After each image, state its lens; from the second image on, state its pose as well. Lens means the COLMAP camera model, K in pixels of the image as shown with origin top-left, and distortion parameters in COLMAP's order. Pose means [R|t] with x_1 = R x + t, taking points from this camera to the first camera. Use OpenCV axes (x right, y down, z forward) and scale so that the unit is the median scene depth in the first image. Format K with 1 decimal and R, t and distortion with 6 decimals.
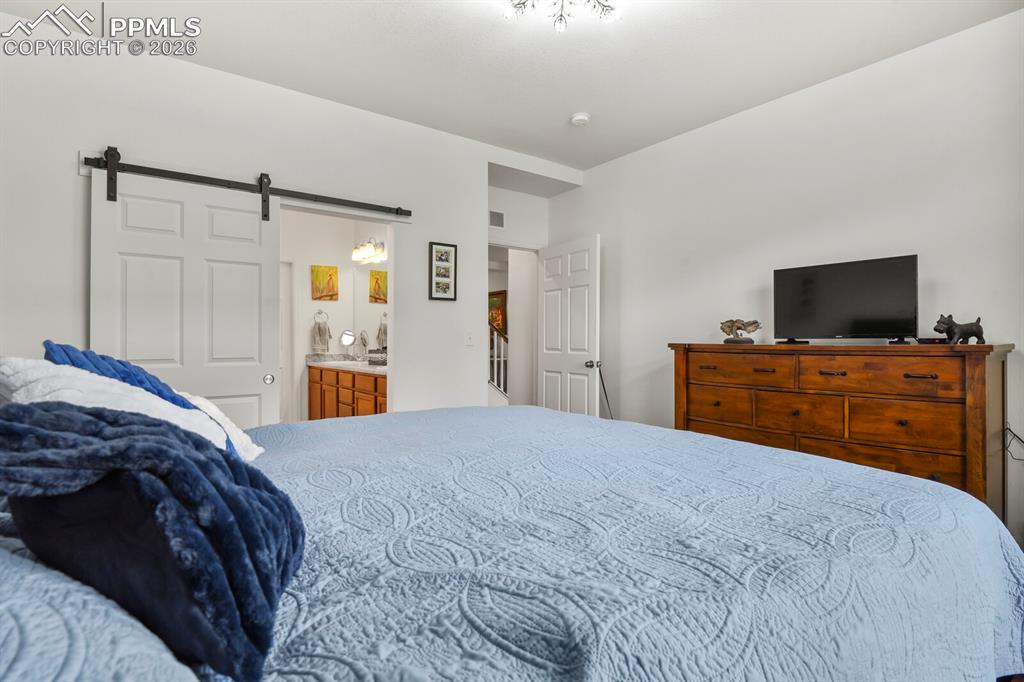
lens RADIAL K [[506.3, 0, 512.7], [0, 506.3, 344.4], [0, 0, 1]] dist [-0.007859, -0.005892]
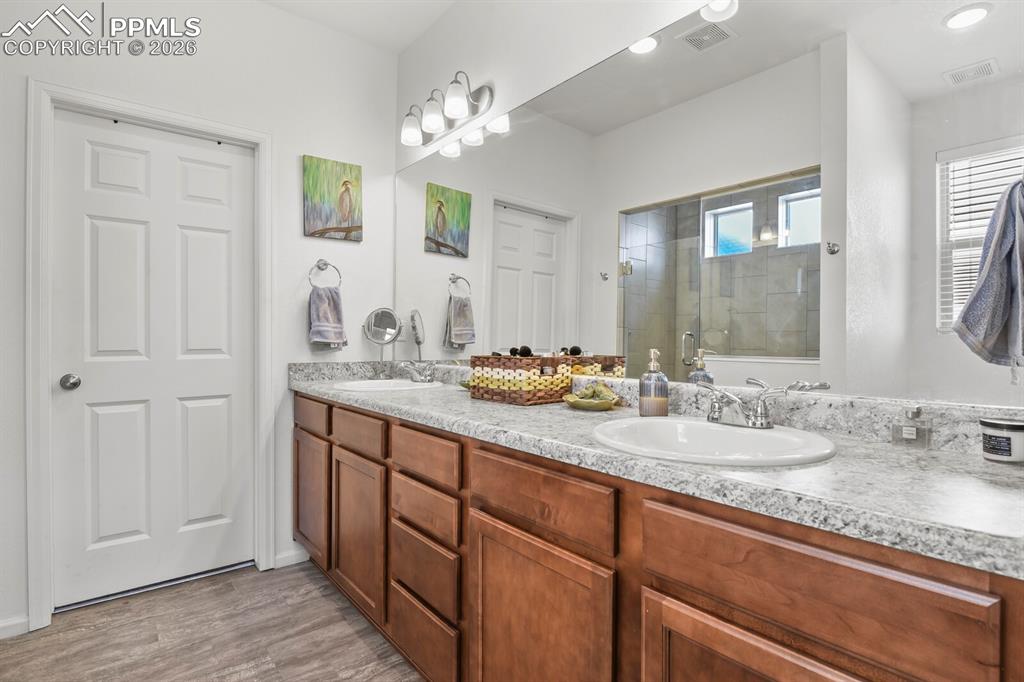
lens RADIAL K [[506.3, 0, 512.7], [0, 506.3, 344.4], [0, 0, 1]] dist [-0.007859, -0.005892]
pose [[0.999393, 0.012084, 0.032681, -0.229378], [-0.012370, 0.999887, 0.008549, -0.001113], [-0.032574, -0.008948, 0.999429, 0.556465]]
